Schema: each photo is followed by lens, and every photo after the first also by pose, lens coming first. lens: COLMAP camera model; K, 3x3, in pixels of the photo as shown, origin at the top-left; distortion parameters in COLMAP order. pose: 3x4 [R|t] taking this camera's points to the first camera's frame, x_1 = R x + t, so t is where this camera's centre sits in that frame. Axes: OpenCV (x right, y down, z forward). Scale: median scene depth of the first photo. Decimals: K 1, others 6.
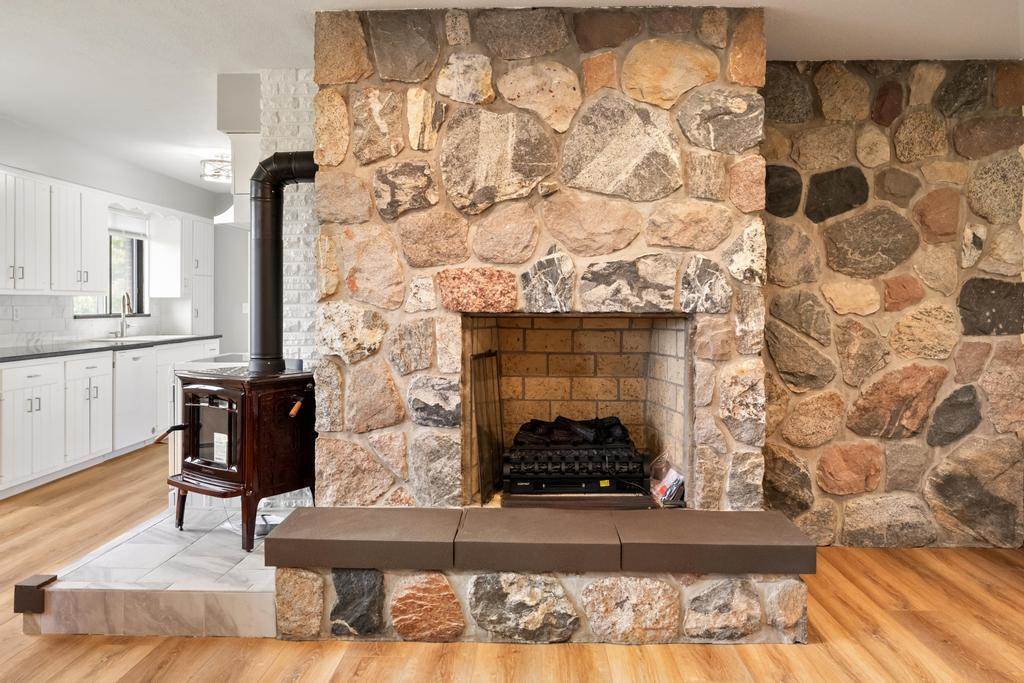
lens RADIAL K [[740.8, 0, 513.4], [0, 740.8, 307.5], [0, 0, 1]] dist [-0.002077, 0.003538]
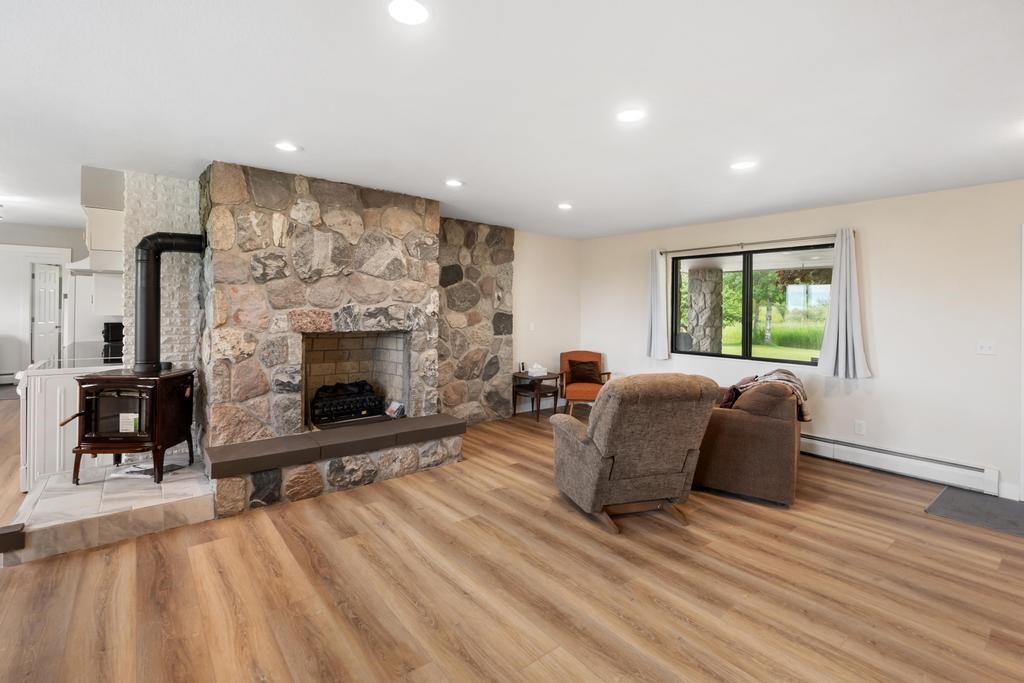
lens RADIAL K [[457.9, 0, 515.7], [0, 457.9, 306.6], [0, 0, 1]] dist [0.001627, -0.000104]
pose [[0.758741, 0.014630, 0.651229, -0.424240], [-0.010390, 0.999892, -0.010357, -0.054380], [-0.651310, 0.001092, 0.758811, -0.269781]]
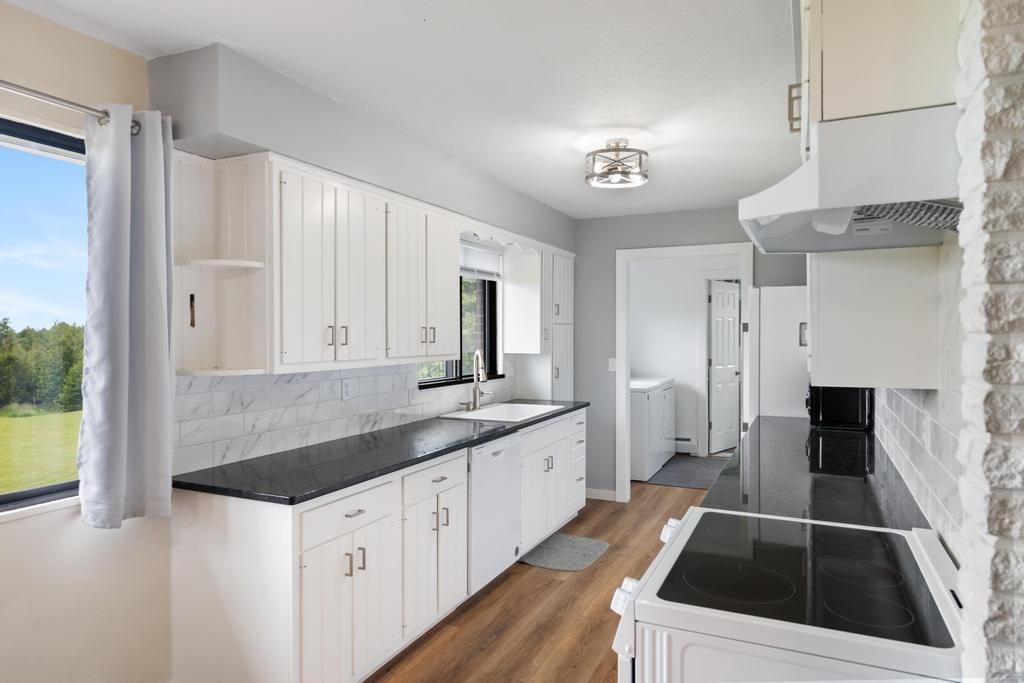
lens RADIAL K [[656.2, 0, 513.0], [0, 656.2, 340.9], [0, 0, 1]] dist [-0.002680, -0.000137]
pose [[0.918379, 0.002386, -0.395694, -0.503974], [-0.000430, 0.999987, 0.005031, -0.075112], [0.395701, -0.004450, 0.918368, 0.885245]]
